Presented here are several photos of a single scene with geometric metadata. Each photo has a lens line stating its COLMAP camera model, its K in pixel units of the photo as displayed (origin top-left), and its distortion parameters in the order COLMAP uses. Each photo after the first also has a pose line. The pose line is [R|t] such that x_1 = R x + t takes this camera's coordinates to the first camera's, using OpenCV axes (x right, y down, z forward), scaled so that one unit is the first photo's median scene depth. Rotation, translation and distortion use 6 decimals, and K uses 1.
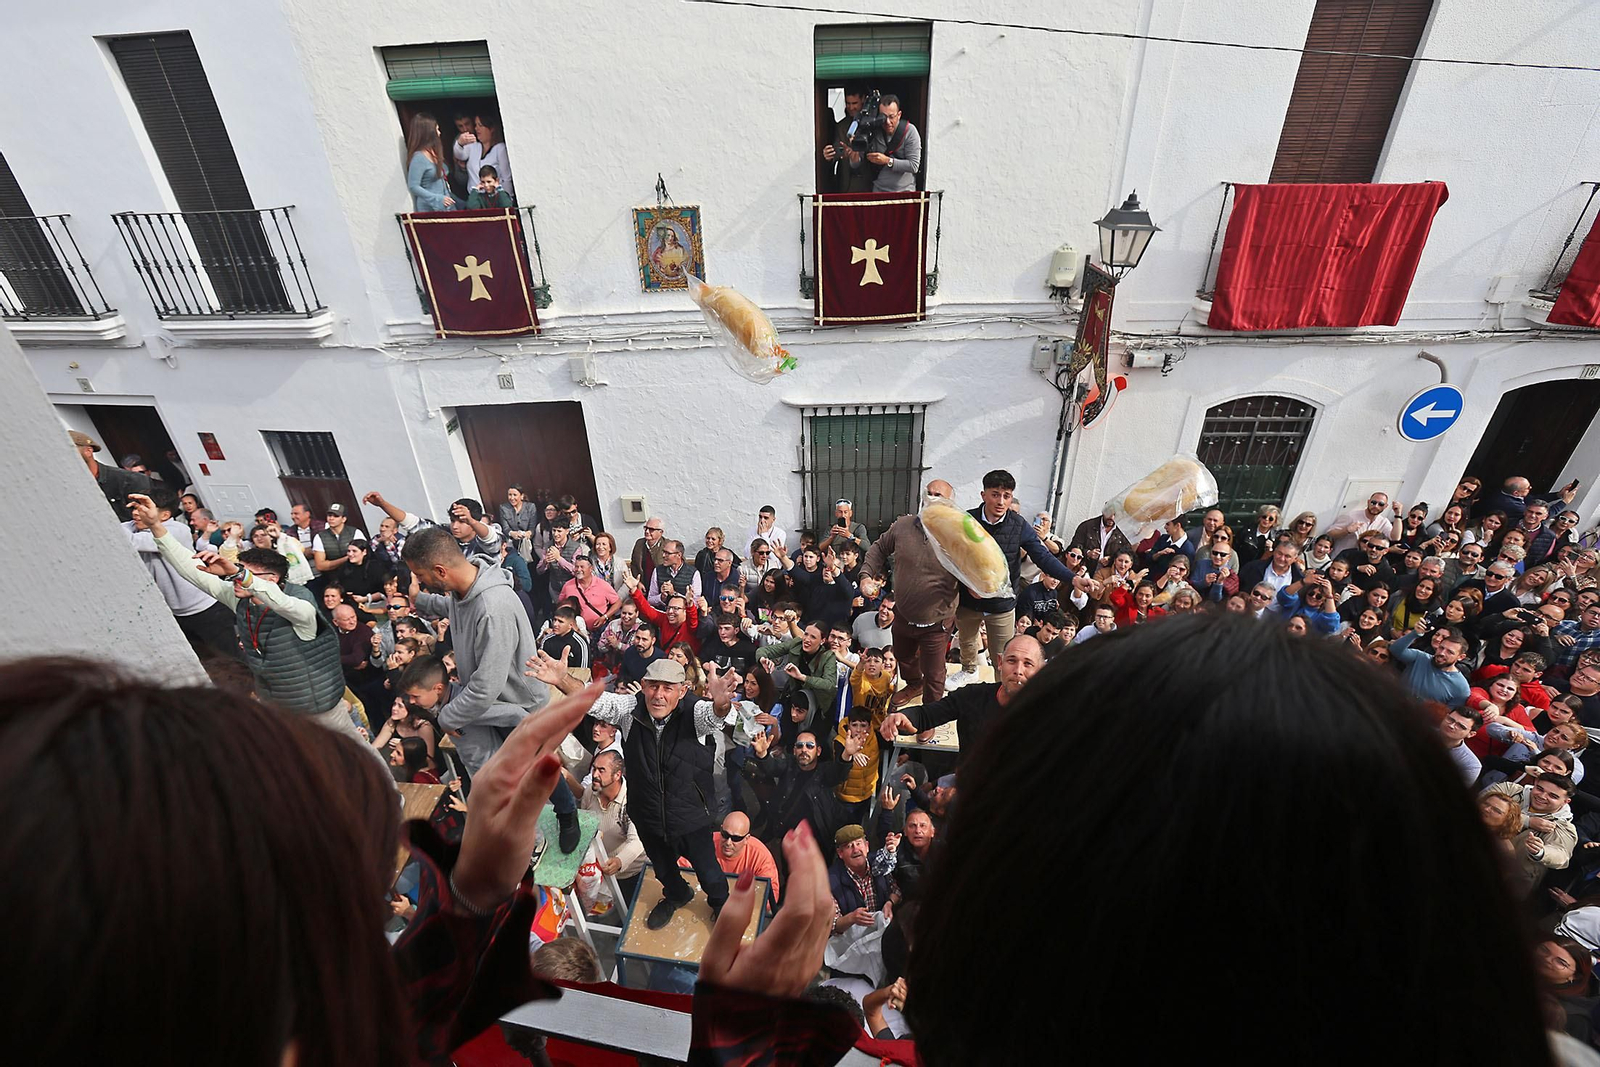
lens RADIAL K [[732.7, 0, 802.8], [0, 732.7, 528.6], [0, 0, 1]] dist [-0.060380, 0.026126]
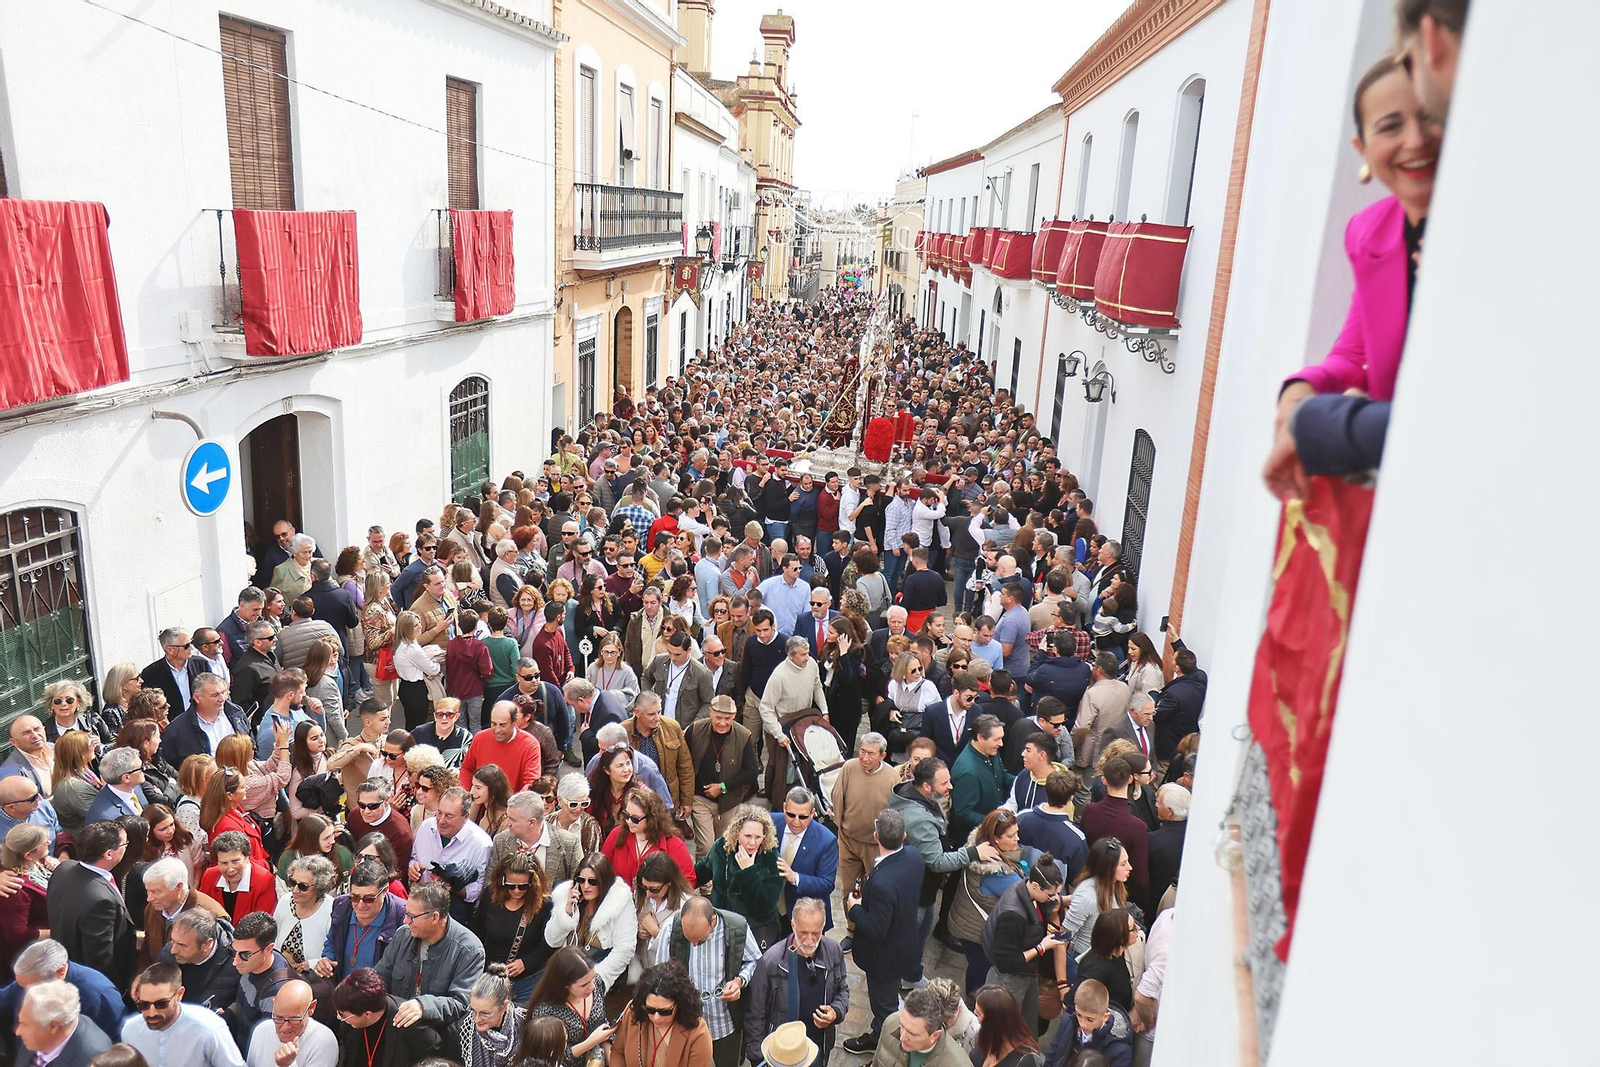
lens RADIAL K [[1181.1, 0, 779.7], [0, 1181.1, 521.3], [0, 0, 1]] dist [-0.028332, 0.071433]
pose [[0.148264, -0.225277, 0.962948, -0.293718], [0.459632, 0.877851, 0.134599, -0.002345], [-0.875646, 0.422645, 0.233698, 0.150754]]
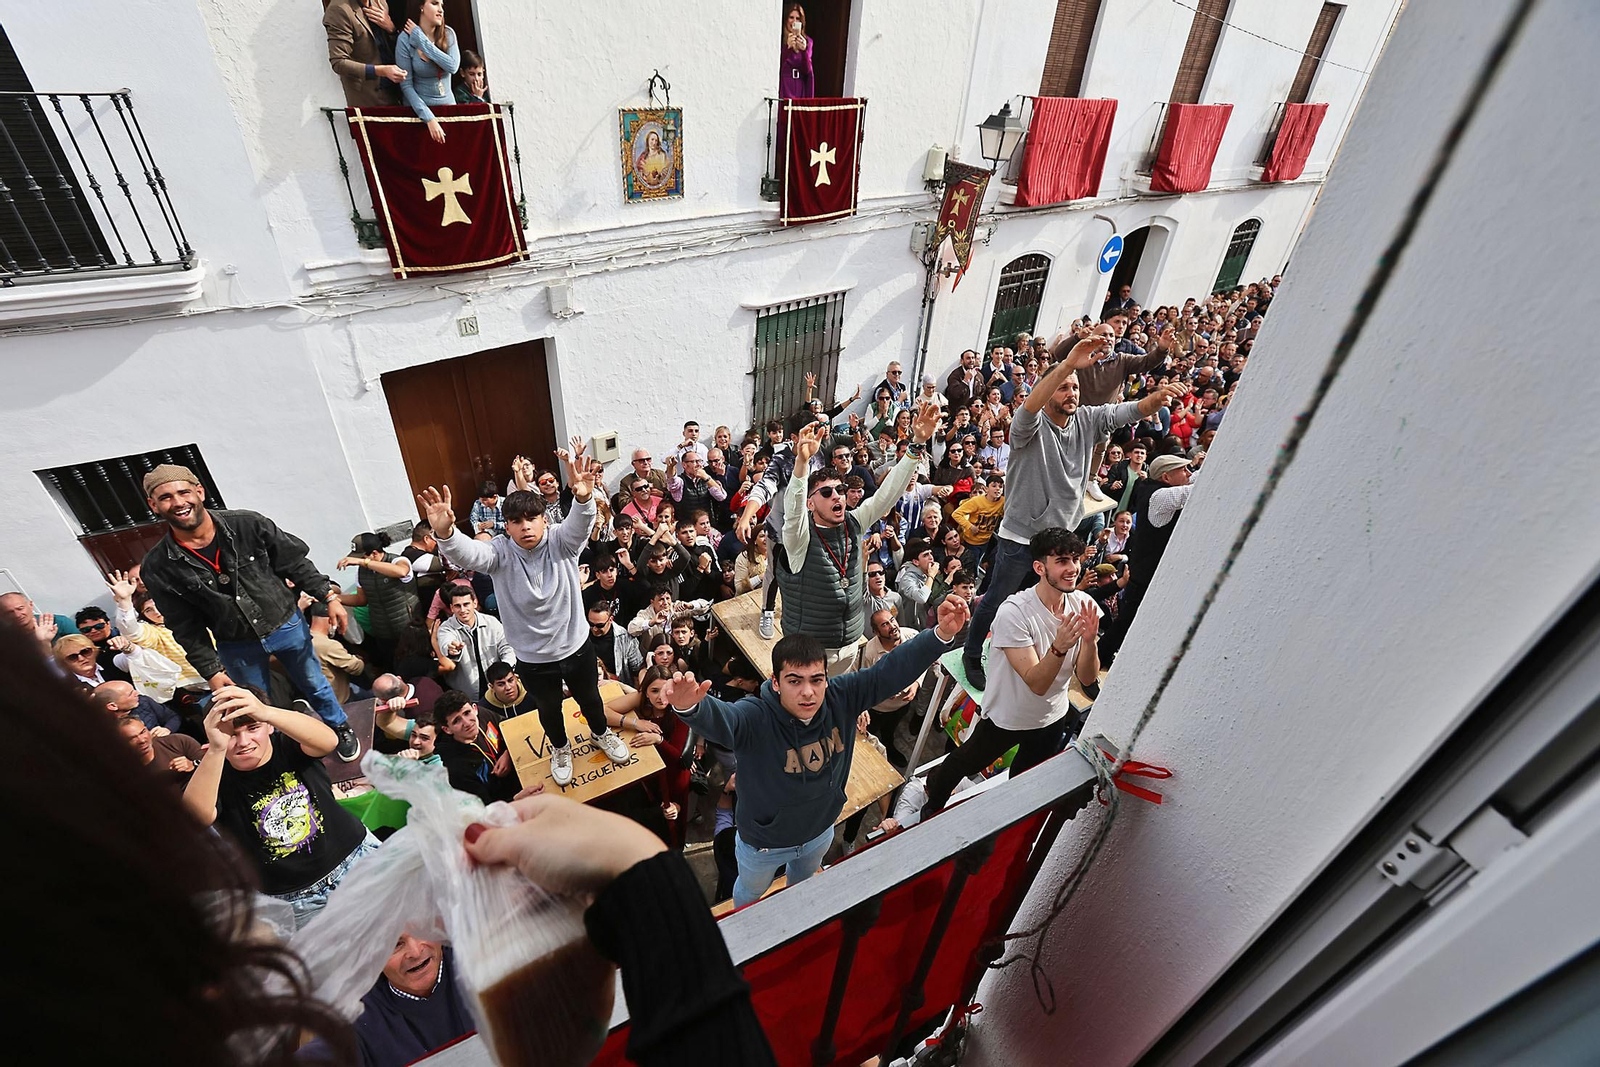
lens RADIAL K [[726.3, 0, 790.9], [0, 726.3, 518.1], [0, 0, 1]] dist [-0.056417, 0.020005]
pose [[0.779709, -0.296365, 0.551563, -0.671877], [0.249768, 0.954987, 0.160051, -0.035533], [-0.574169, 0.012970, 0.818634, 0.134119]]
